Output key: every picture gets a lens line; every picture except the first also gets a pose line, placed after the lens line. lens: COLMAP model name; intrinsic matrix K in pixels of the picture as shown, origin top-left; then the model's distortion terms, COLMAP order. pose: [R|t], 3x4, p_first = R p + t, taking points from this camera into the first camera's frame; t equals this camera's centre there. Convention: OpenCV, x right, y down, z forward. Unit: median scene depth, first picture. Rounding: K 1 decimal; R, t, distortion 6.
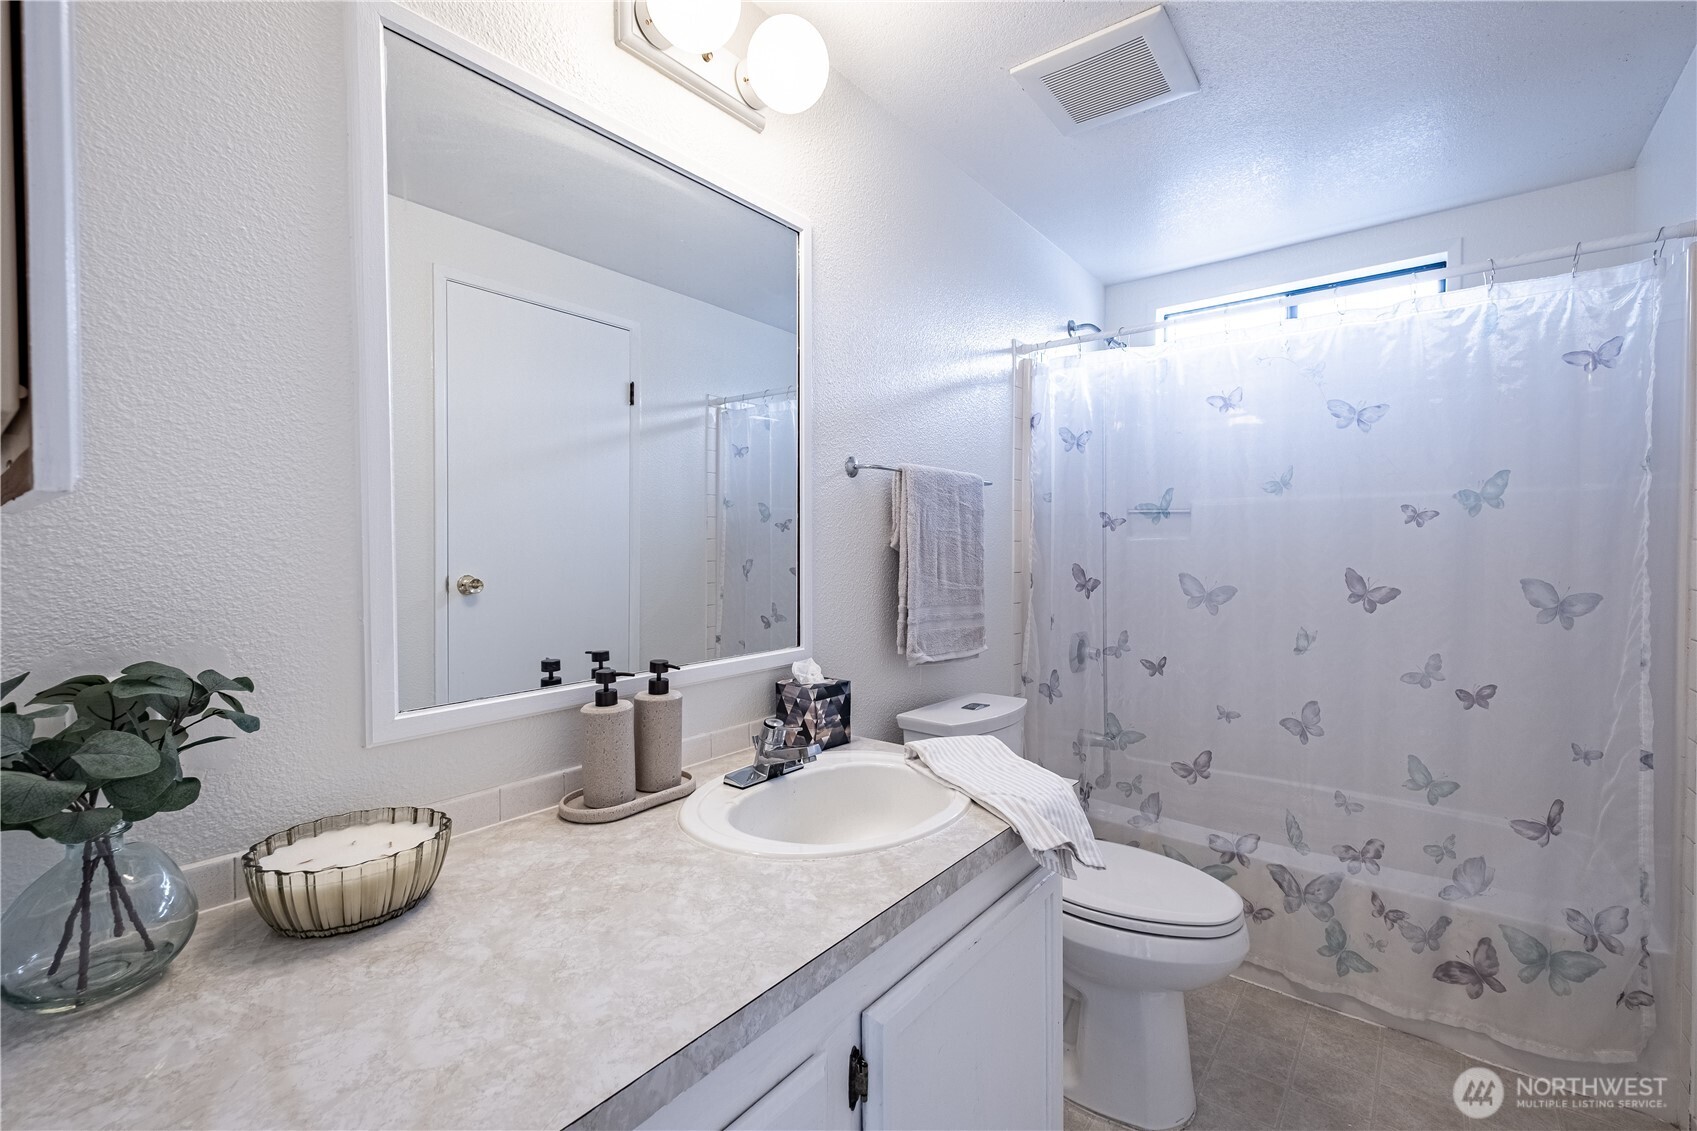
lens RADIAL K [[732.6, 0, 856.2], [0, 732.6, 565.4], [0, 0, 1]] dist [0.001814, -0.000862]
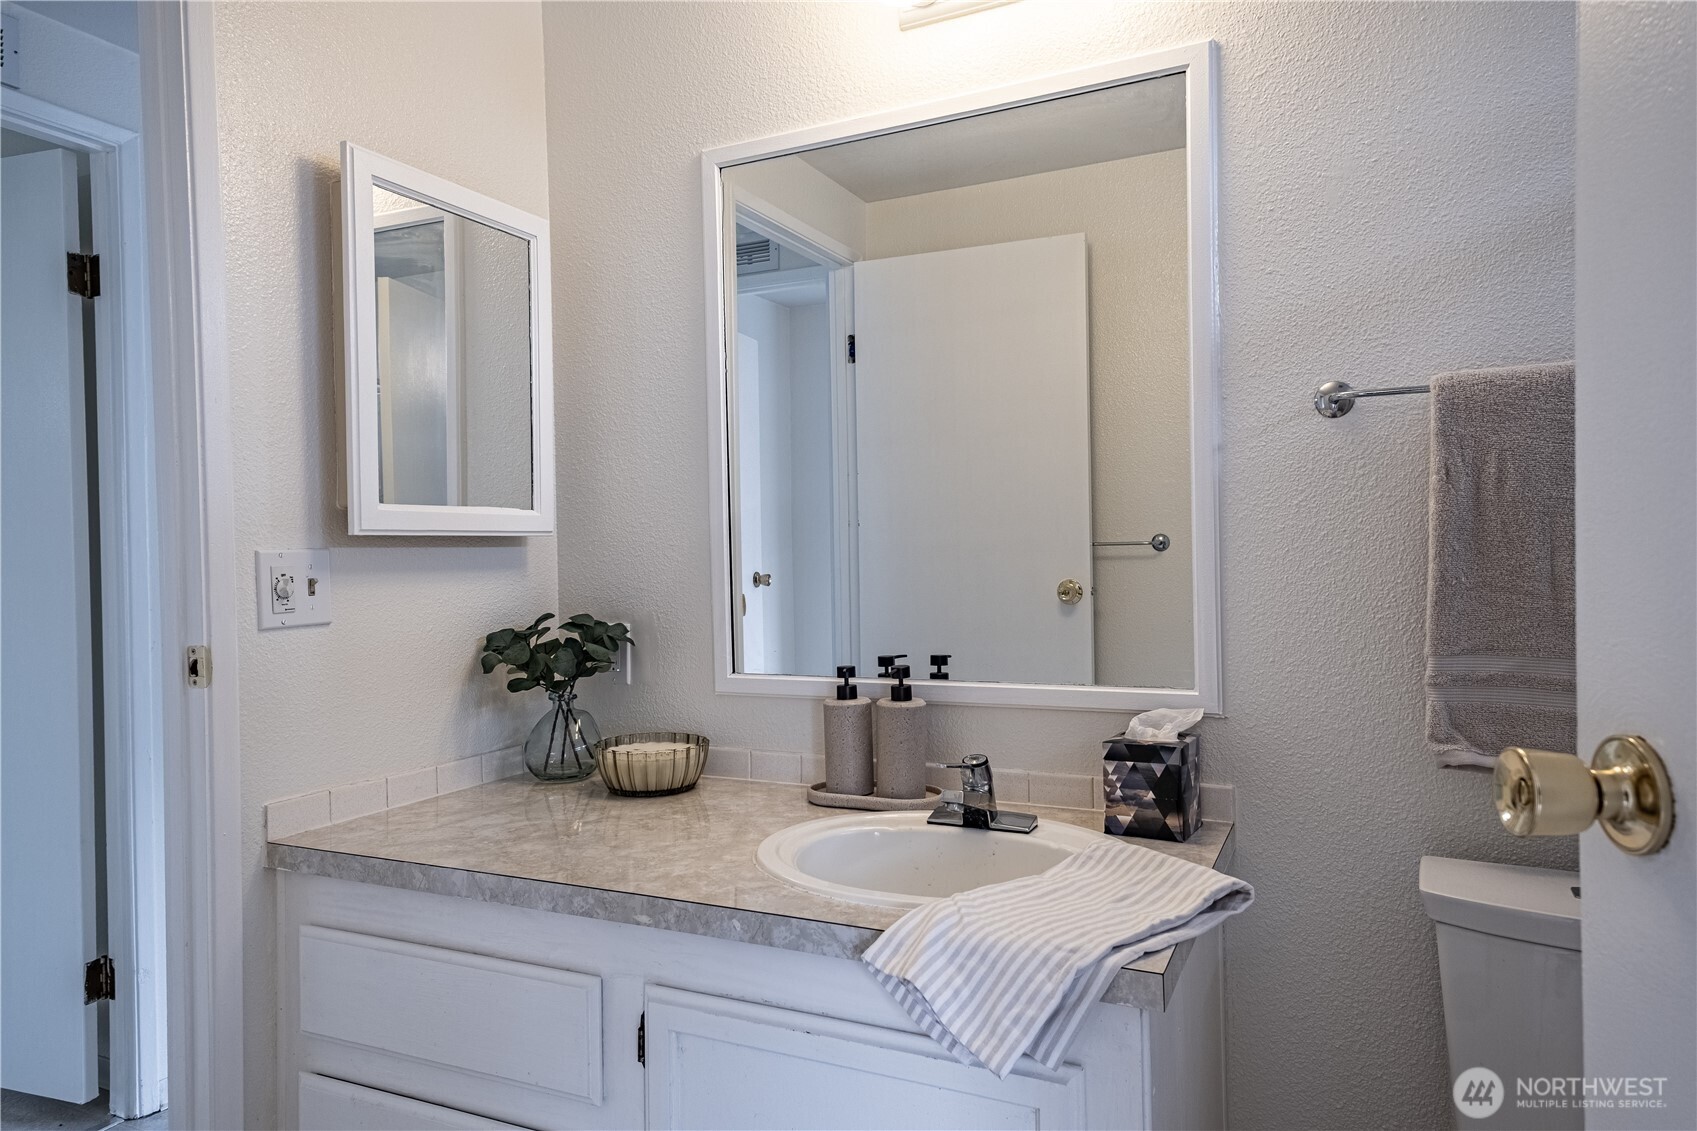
lens RADIAL K [[1094.7, 0, 848.2], [0, 1094.7, 559.3], [0, 0, 1]] dist [0.037994, 0.000558]
pose [[0.205680, 0.008223, -0.978585, 1.408910], [-0.006001, 0.999956, 0.007141, -0.022055], [0.978601, 0.004404, 0.205720, 0.814208]]
